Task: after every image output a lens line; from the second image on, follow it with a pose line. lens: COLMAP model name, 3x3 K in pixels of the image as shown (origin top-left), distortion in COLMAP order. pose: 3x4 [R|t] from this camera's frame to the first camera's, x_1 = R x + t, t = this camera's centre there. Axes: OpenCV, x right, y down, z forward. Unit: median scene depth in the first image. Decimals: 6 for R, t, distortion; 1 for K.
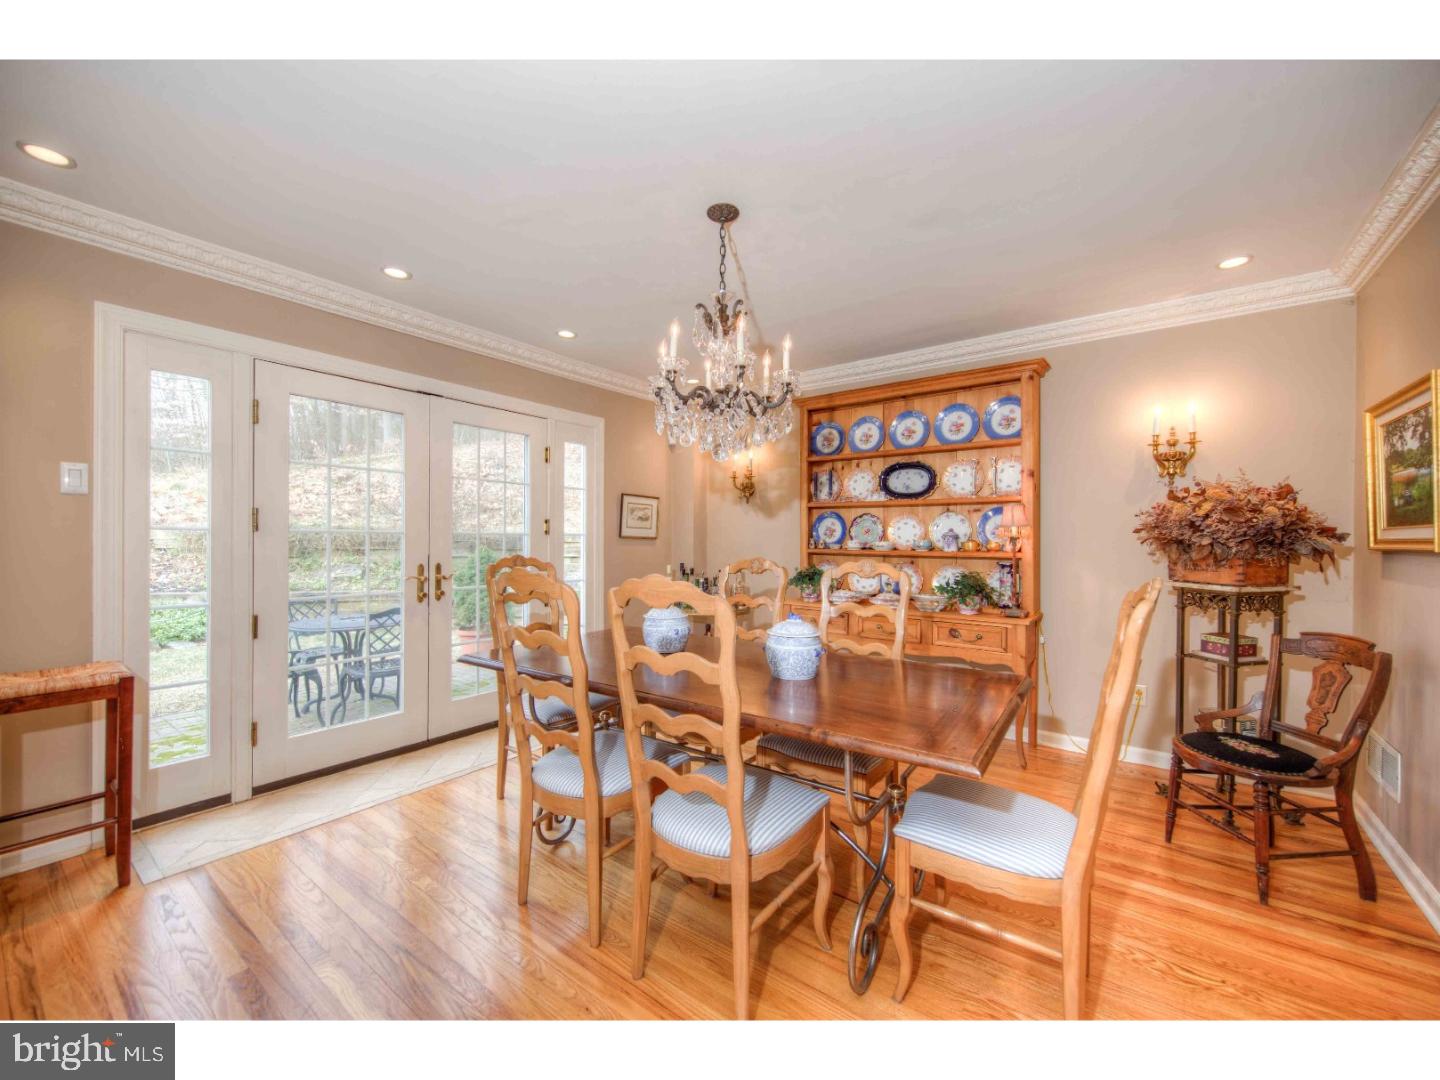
lens RADIAL K [[575.0, 0, 720.1], [0, 575.0, 537.3], [0, 0, 1]] dist [0.000179, -0.001233]
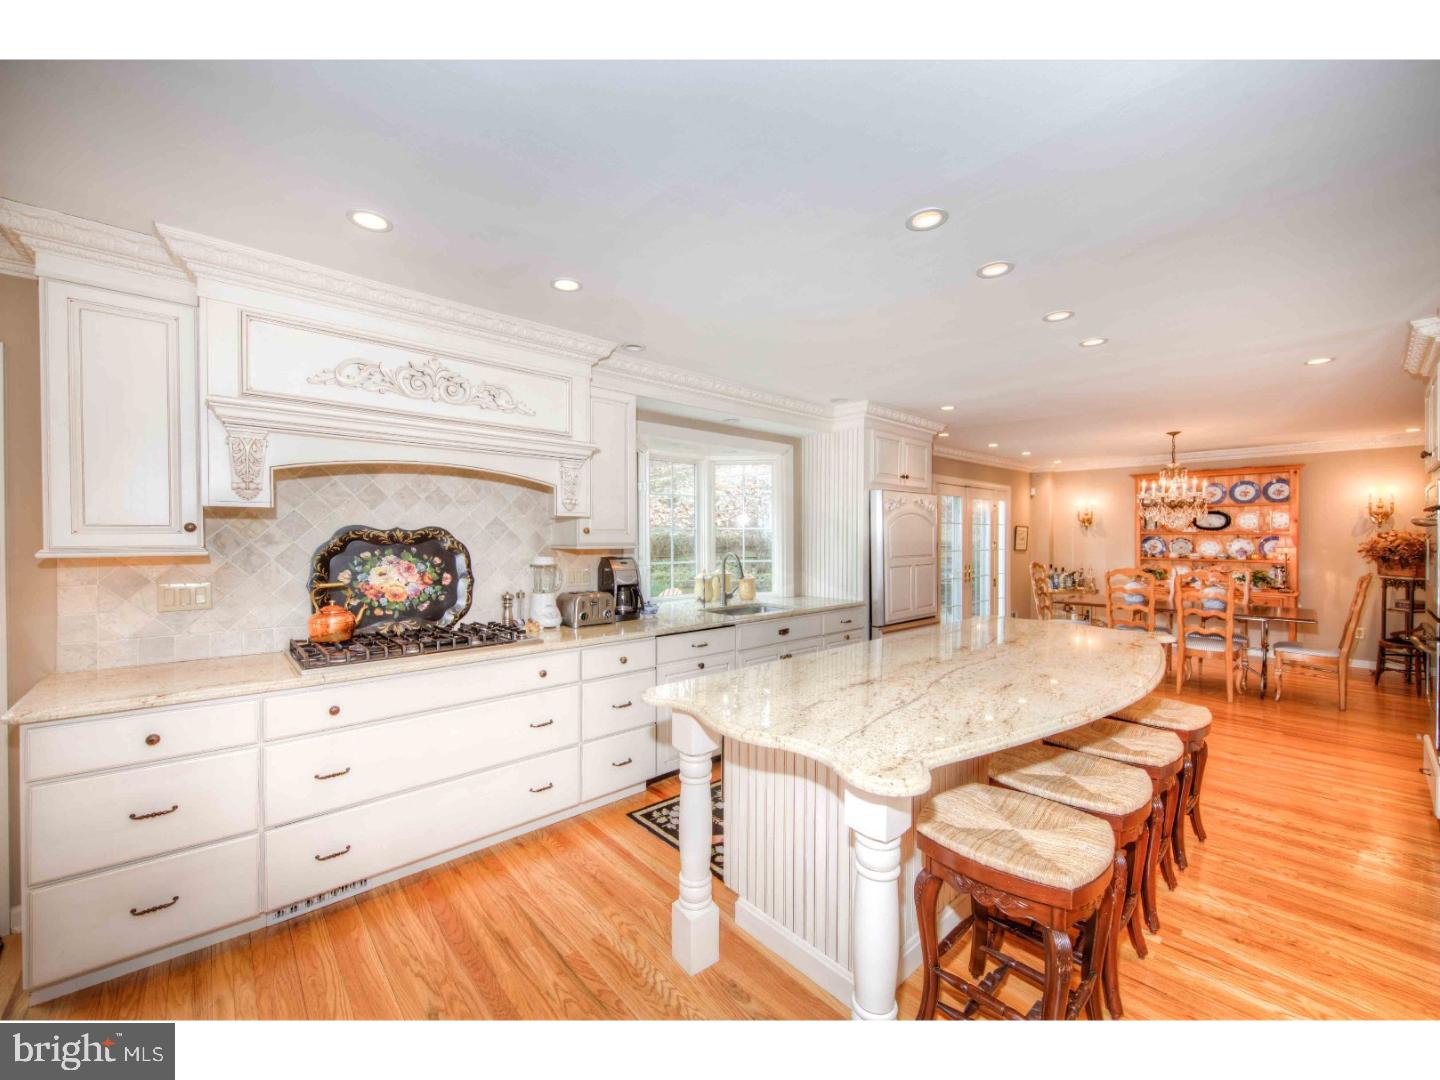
lens RADIAL K [[575.0, 0, 728.3], [0, 575.0, 541.0], [0, 0, 1]] dist [0.000179, -0.001233]
pose [[0.983657, -0.000189, -0.180051, -0.927314], [0.002053, 0.999946, 0.010168, -0.059024], [0.180040, -0.010371, 0.983605, -1.173796]]
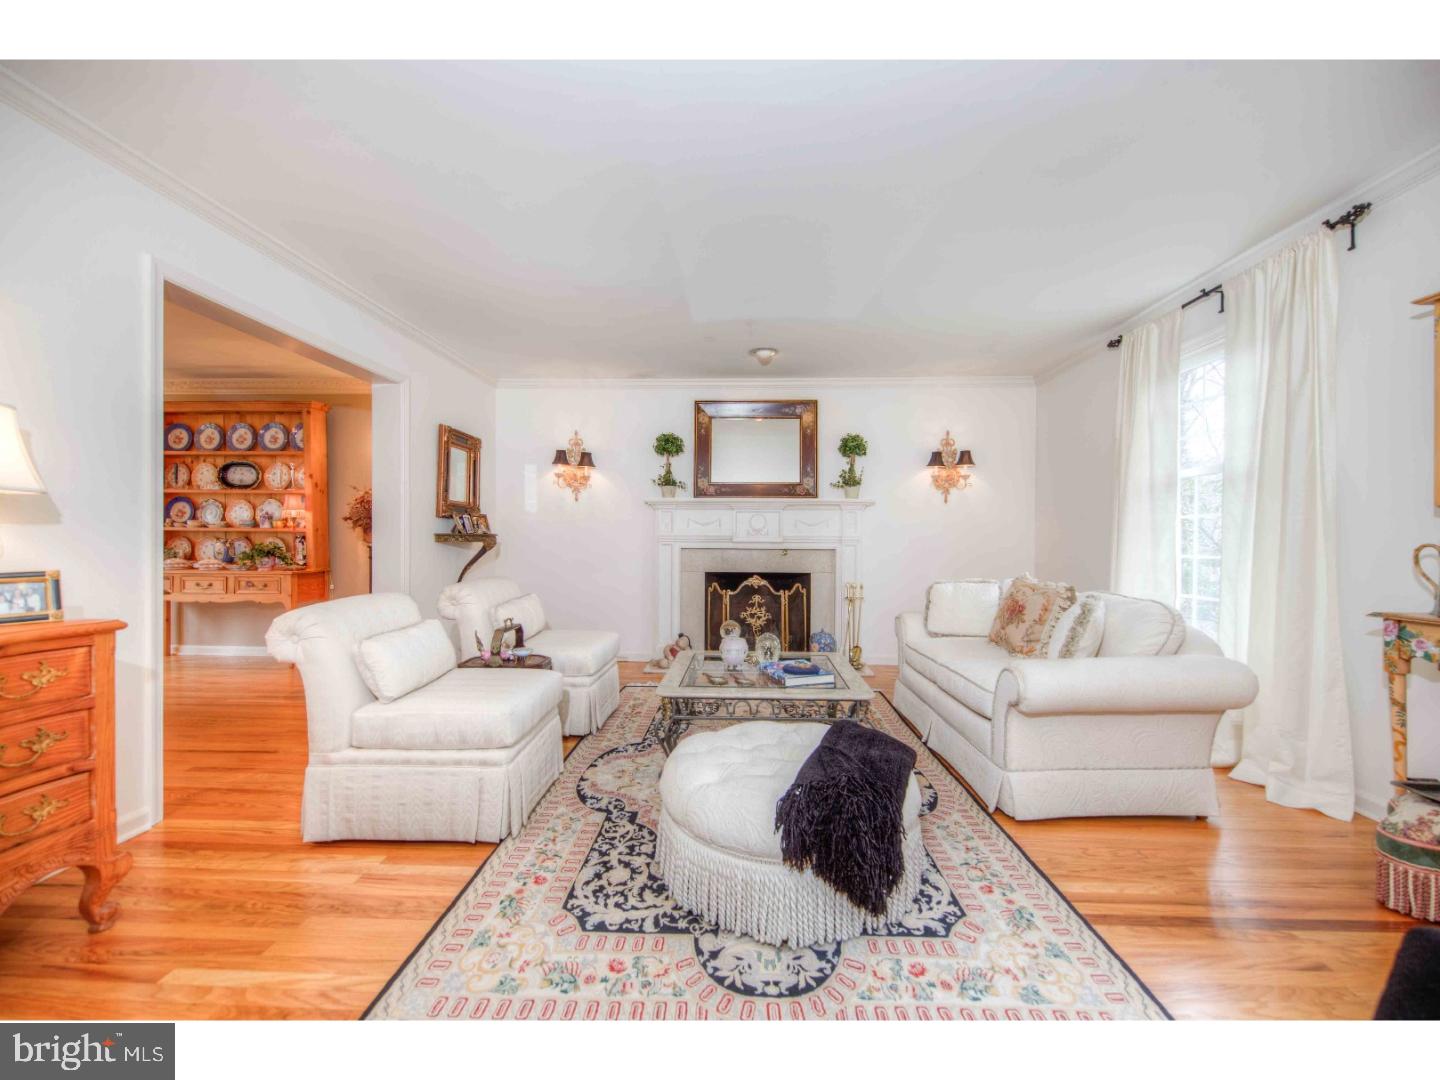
lens RADIAL K [[575.0, 0, 719.3], [0, 575.0, 539.7], [0, 0, 1]] dist [0.000179, -0.001233]
pose [[0.818747, 0.003790, 0.574142, 0.508609], [-0.002975, 0.999993, -0.002358, 0.054241], [-0.574147, 0.000222, 0.818753, -0.786347]]
